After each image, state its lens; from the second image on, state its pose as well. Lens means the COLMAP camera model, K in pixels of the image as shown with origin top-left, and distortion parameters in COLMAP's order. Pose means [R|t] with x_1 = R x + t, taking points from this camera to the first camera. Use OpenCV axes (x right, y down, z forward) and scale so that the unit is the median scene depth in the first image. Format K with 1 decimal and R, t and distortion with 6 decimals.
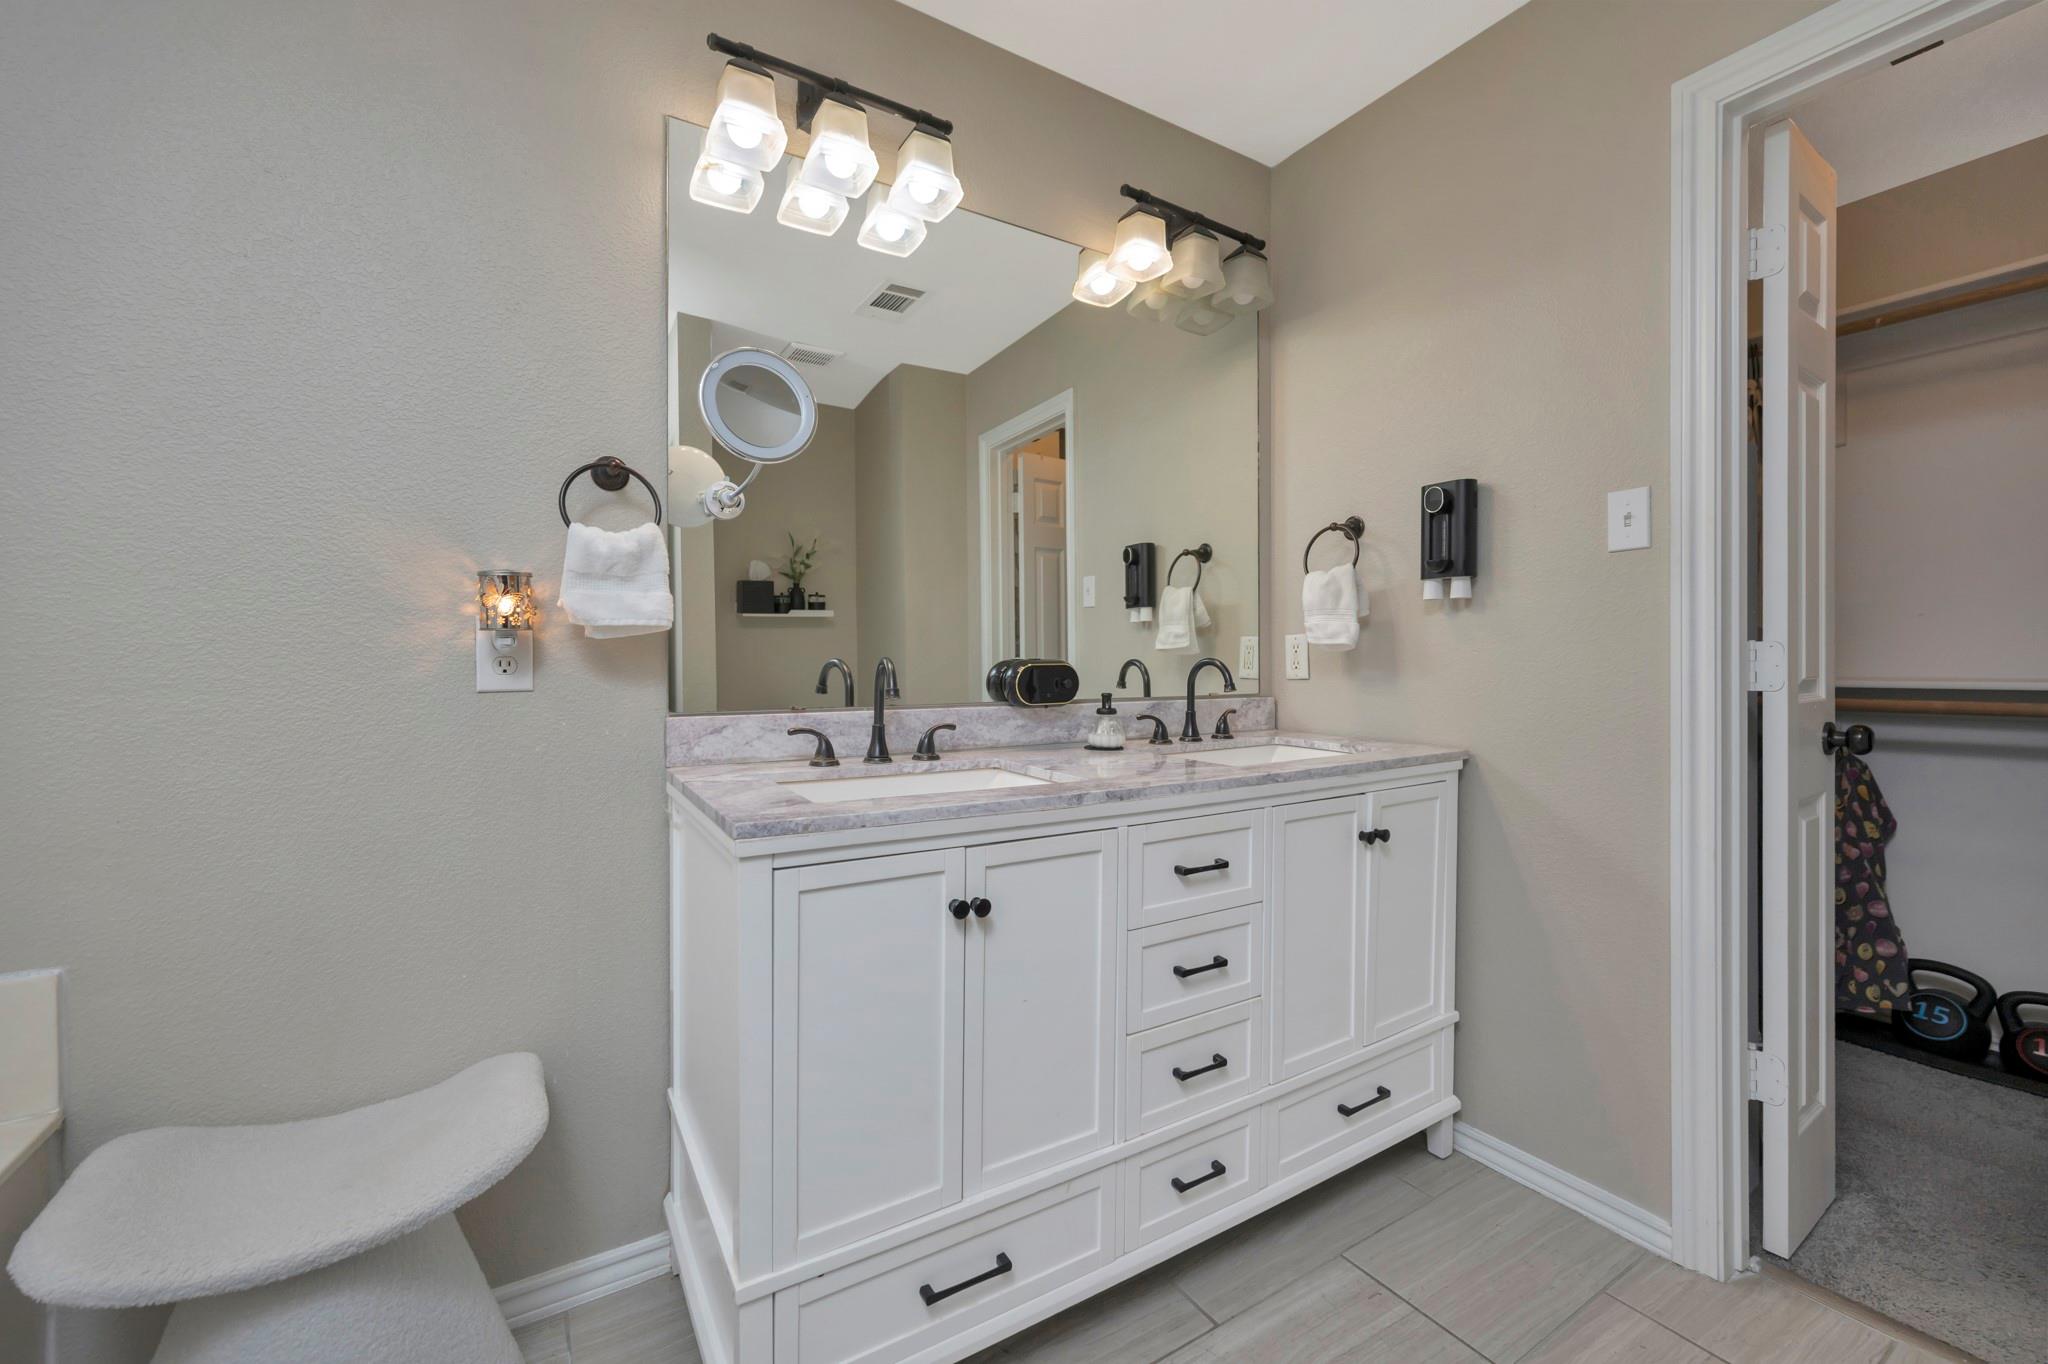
lens RADIAL K [[836.9, 0, 1031.3], [0, 836.9, 664.8], [0, 0, 1]] dist [0.000757, -0.000151]
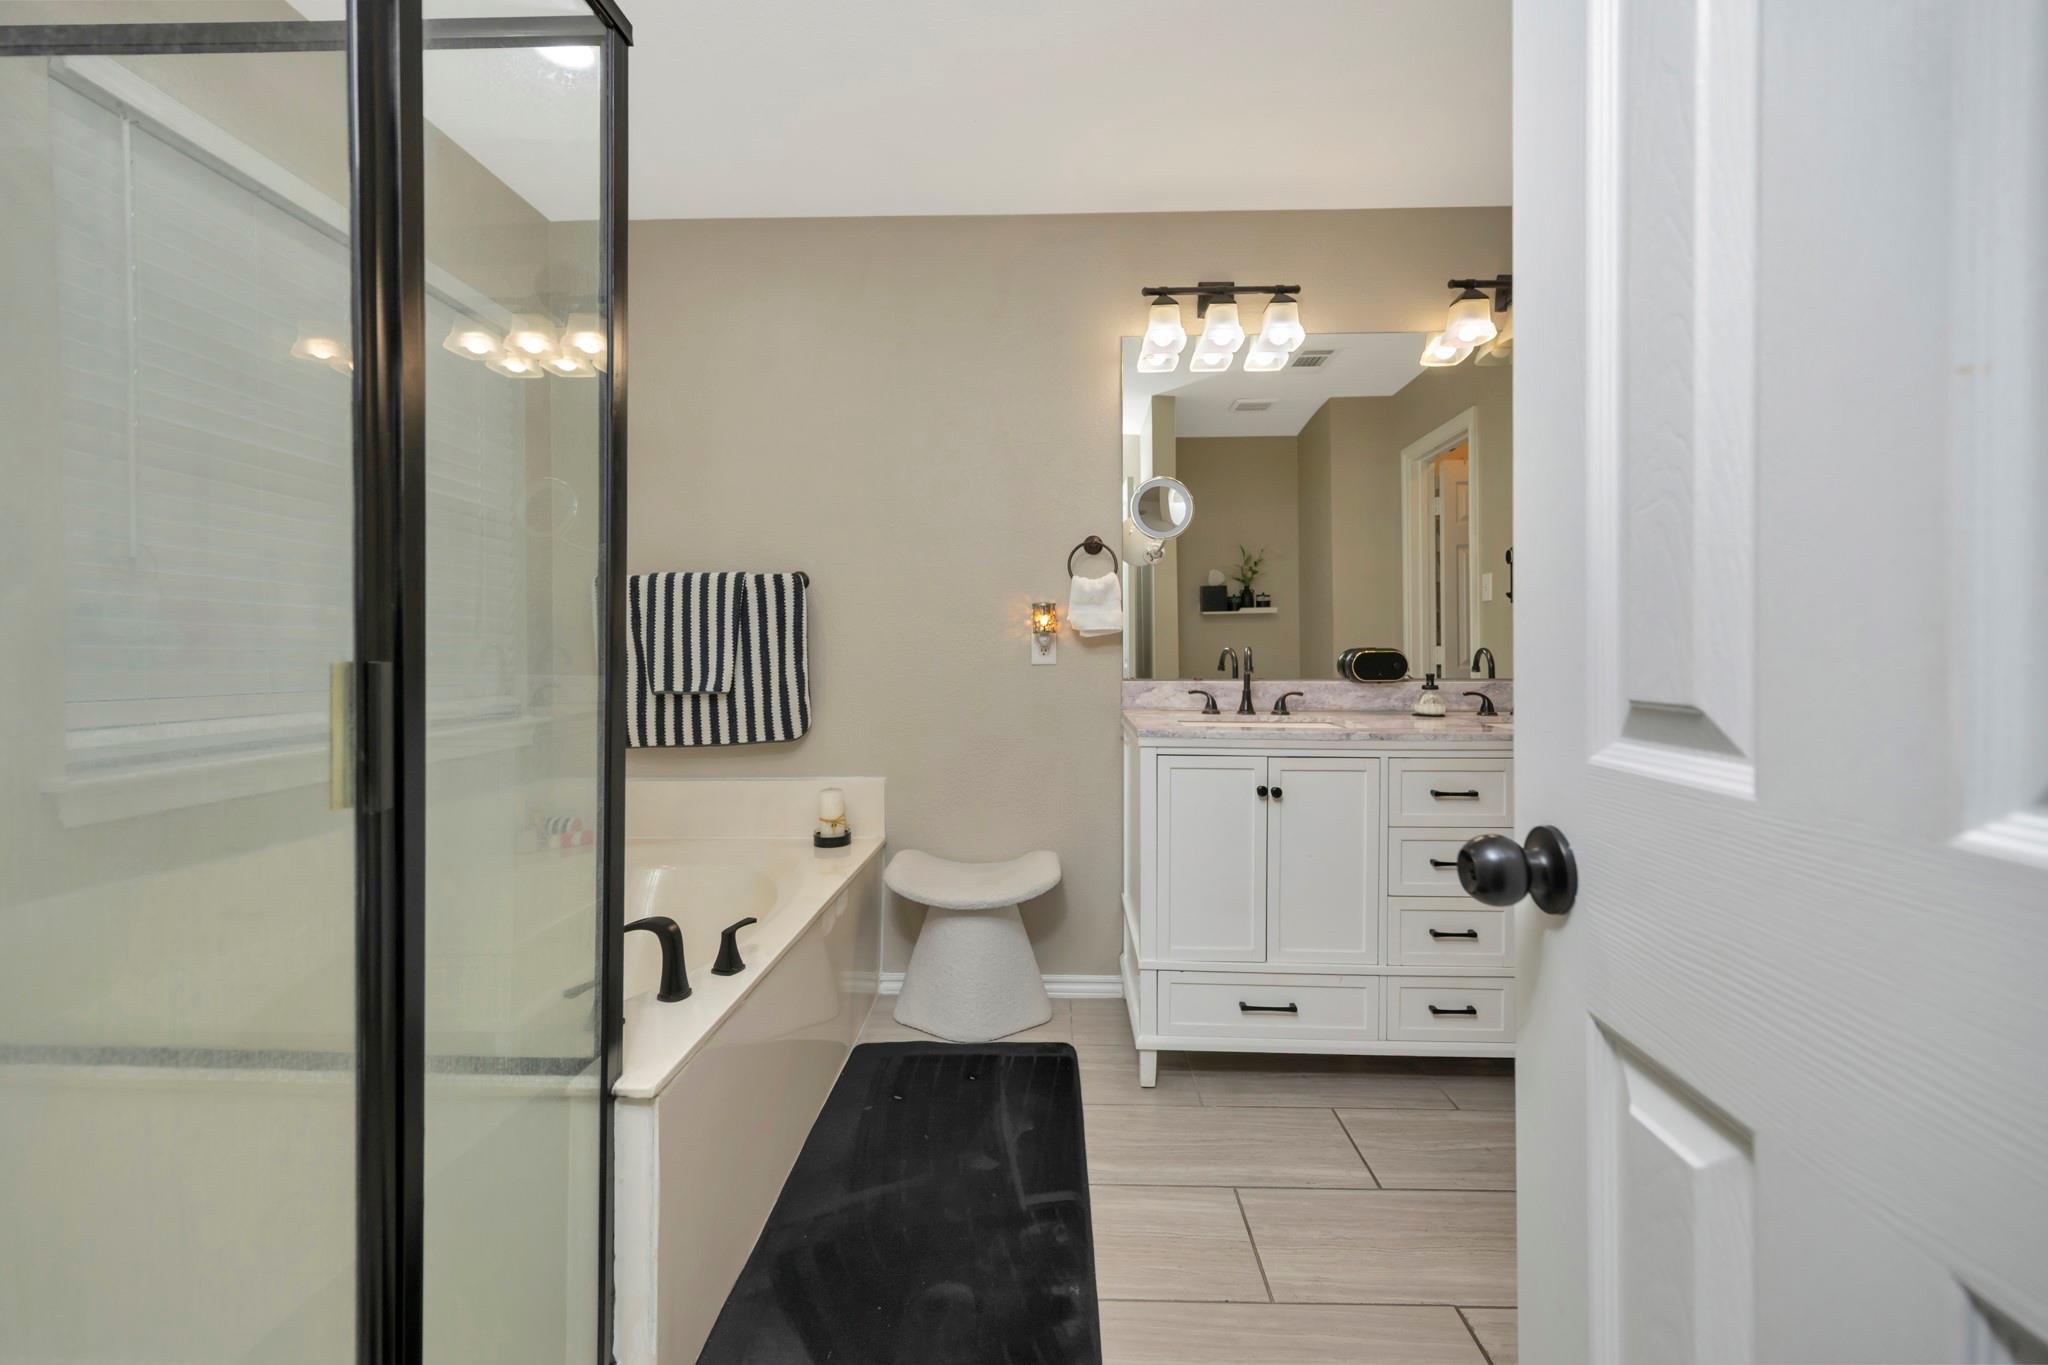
lens RADIAL K [[836.9, 0, 1031.3], [0, 836.9, 665.3], [0, 0, 1]] dist [0.000757, -0.000151]
pose [[0.834897, 0.010752, -0.550301, 0.330198], [-0.002756, 0.999878, 0.015354, 0.002652], [0.550399, -0.011303, 0.834825, -0.505524]]
